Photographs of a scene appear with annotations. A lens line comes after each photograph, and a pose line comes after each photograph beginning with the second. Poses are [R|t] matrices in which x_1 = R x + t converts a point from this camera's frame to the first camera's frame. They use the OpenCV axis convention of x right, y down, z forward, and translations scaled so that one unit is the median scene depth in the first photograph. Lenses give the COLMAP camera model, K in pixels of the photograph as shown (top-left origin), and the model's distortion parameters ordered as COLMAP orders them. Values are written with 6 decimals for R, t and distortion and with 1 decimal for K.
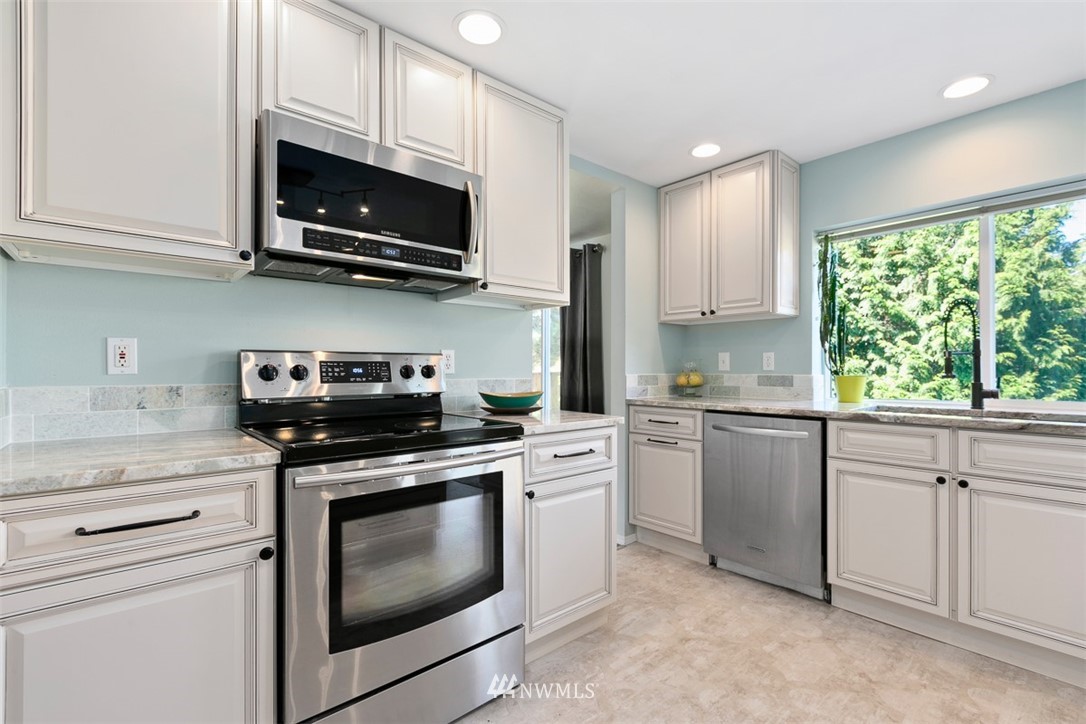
lens RADIAL K [[486.6, 0, 553.2], [0, 486.6, 367.4], [0, 0, 1]] dist [-0.002668, -0.000542]
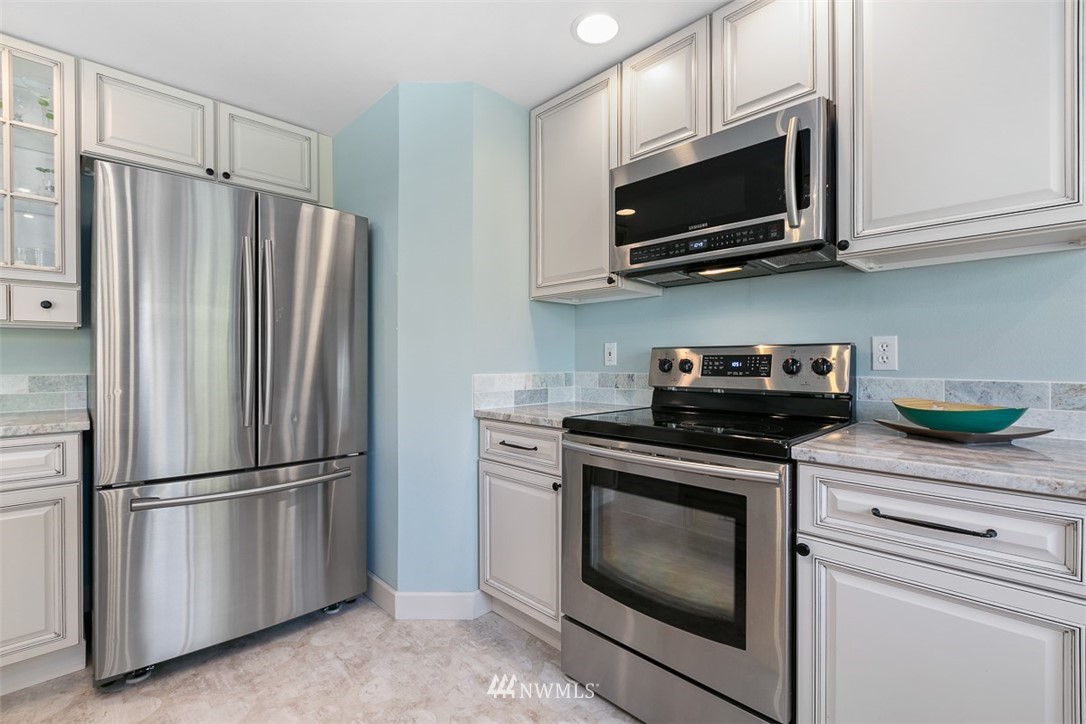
lens RADIAL K [[491.4, 0, 543.0], [0, 491.4, 362.0], [0, 0, 1]] dist [0.000595, 0.000033]
pose [[0.053407, 0.002818, -0.998569, 0.511067], [0.002039, 0.999994, 0.002931, -0.001755], [0.998571, -0.002192, 0.053401, 0.497755]]
